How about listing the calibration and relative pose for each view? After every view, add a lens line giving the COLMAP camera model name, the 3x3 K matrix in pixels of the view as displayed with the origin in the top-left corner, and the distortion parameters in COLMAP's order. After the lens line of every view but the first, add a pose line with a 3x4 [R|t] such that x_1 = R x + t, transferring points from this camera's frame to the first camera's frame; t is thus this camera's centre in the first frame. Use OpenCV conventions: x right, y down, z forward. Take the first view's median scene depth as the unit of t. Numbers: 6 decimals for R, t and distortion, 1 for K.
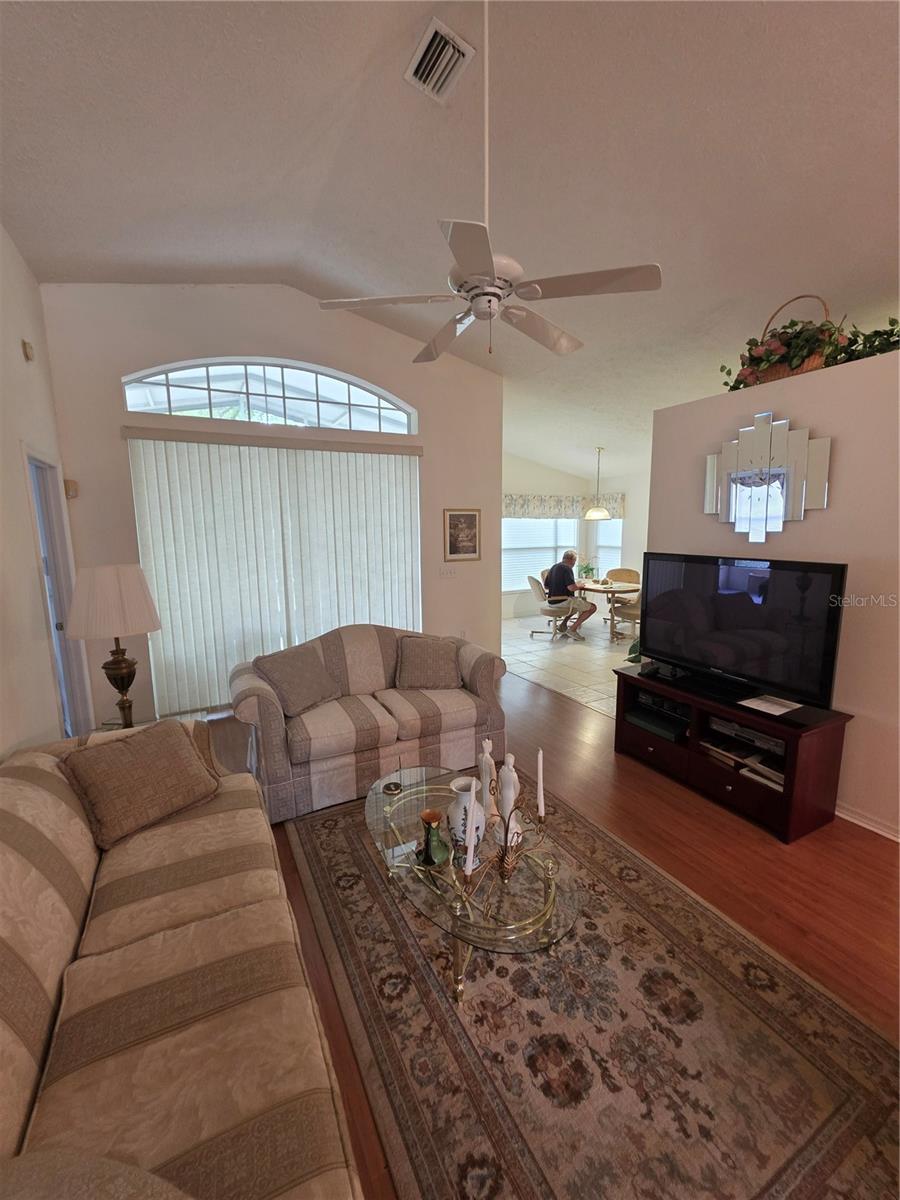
lens RADIAL K [[484.0, 0, 449.9], [0, 484.0, 597.4], [0, 0, 1]] dist [0.001524, 0.000049]
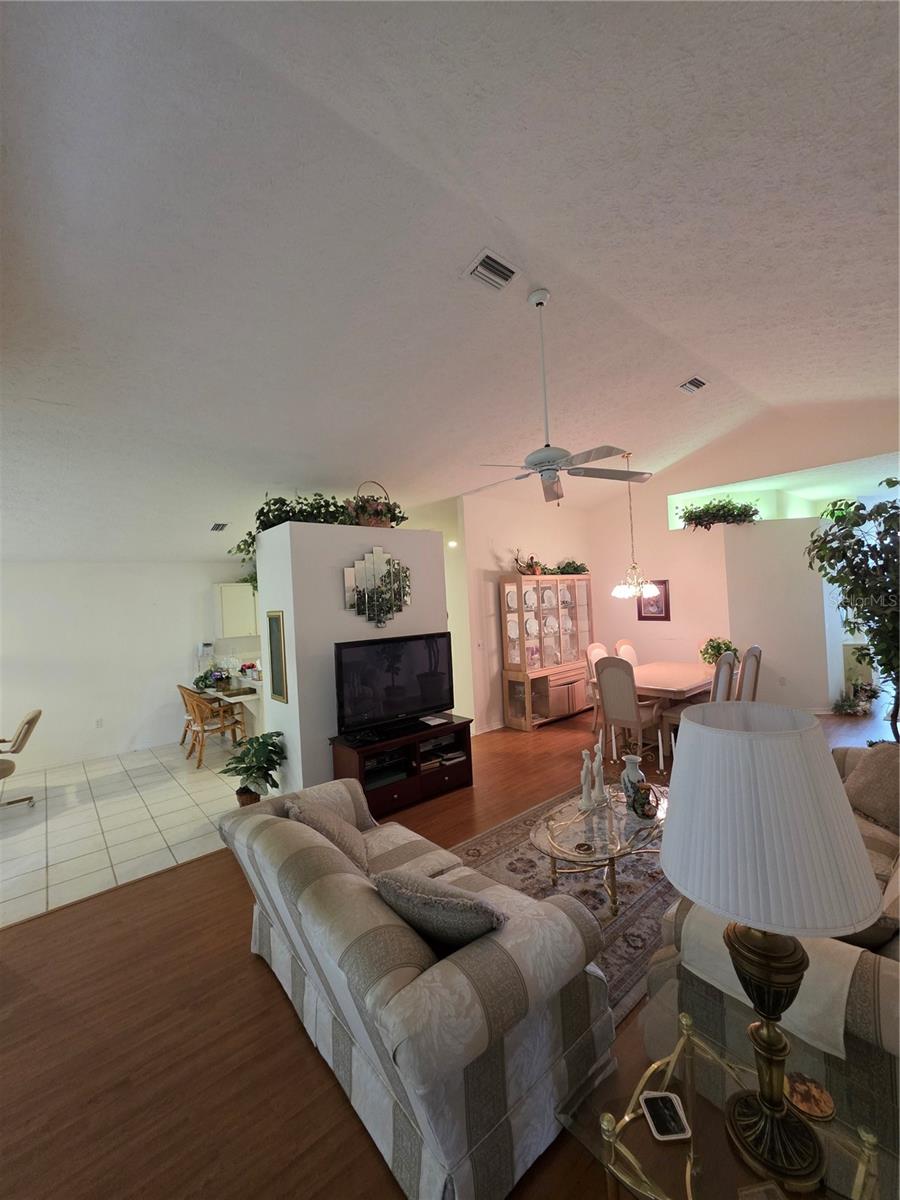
lens RADIAL K [[483.3, 0, 454.0], [0, 483.3, 593.8], [0, 0, 1]] dist [0.001766, -0.000033]
pose [[-0.218872, 0.030689, 0.975271, -1.237883], [0.200125, 0.979669, 0.014085, -0.266393], [-0.955010, 0.198259, -0.220564, 1.528318]]
